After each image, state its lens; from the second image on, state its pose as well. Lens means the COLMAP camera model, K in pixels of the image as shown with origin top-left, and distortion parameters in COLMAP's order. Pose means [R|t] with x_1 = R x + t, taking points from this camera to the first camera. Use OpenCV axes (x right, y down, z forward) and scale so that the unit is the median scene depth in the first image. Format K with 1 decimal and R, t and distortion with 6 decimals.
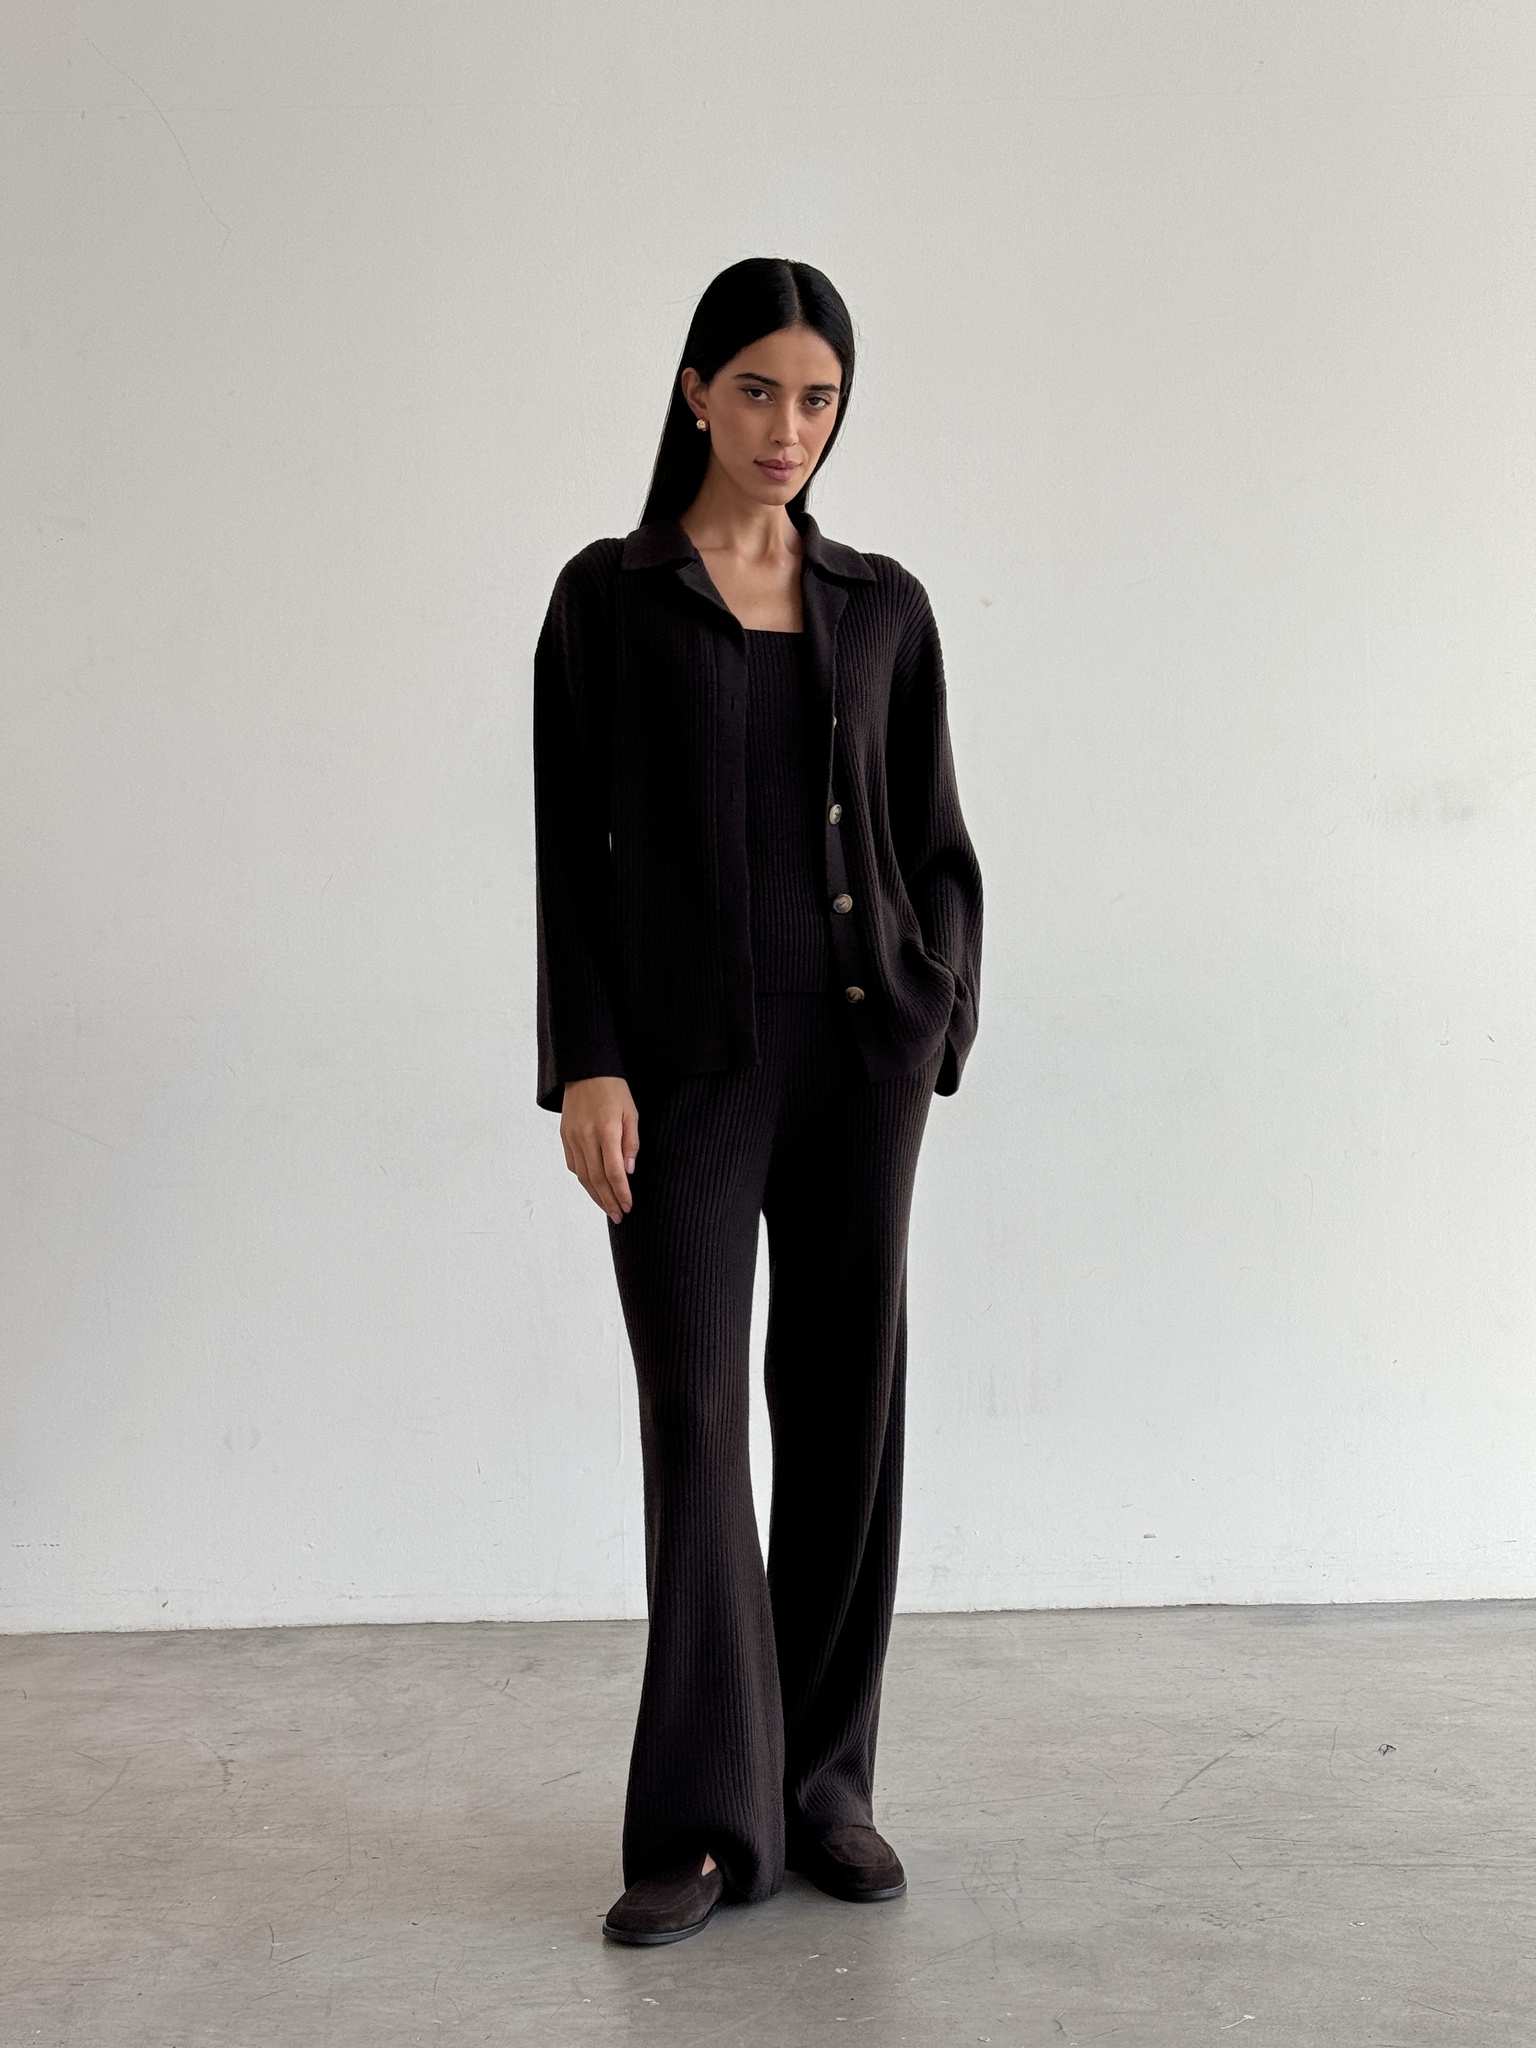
lens RADIAL K [[2832.3, 0, 768.0], [0, 2832.3, 1024.0], [0, 0, 1]] dist [0.197339, -0.510599]
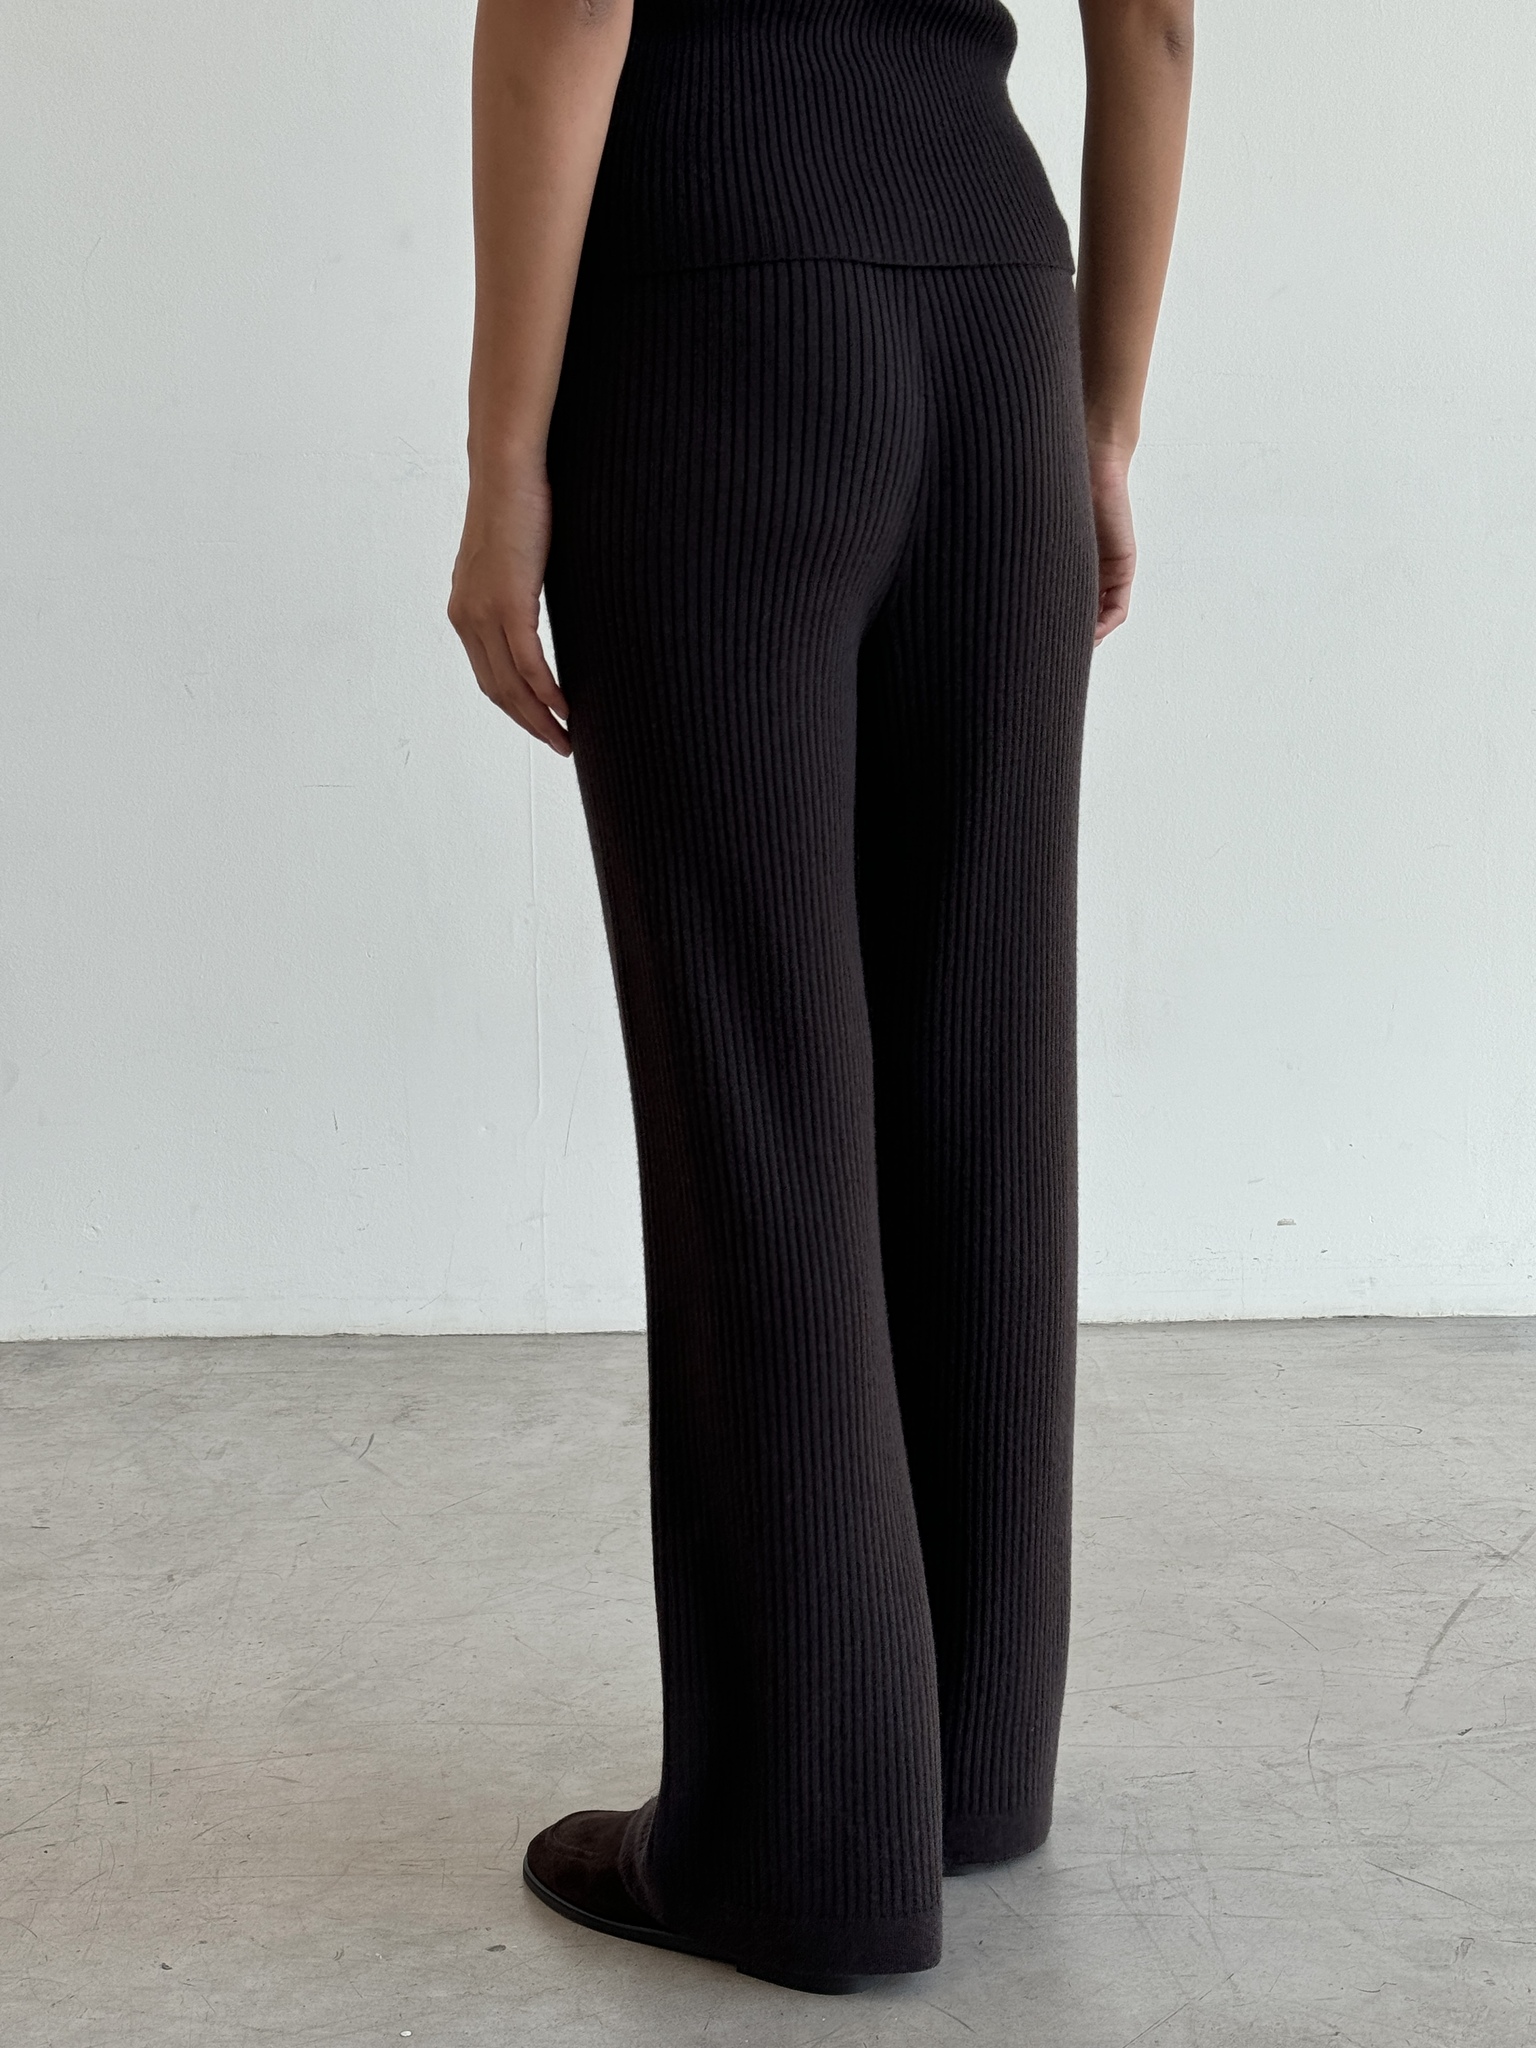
lens RADIAL K [[2946.5, 0, 768.0], [0, 2946.5, 1024.0], [0, 0, 1]] dist [0.126737, -0.146436]
pose [[0.999717, 0.008356, 0.022288, -0.014546], [-0.011455, 0.989689, 0.142773, 0.033683], [-0.020865, -0.142988, 0.989504, 0.352283]]
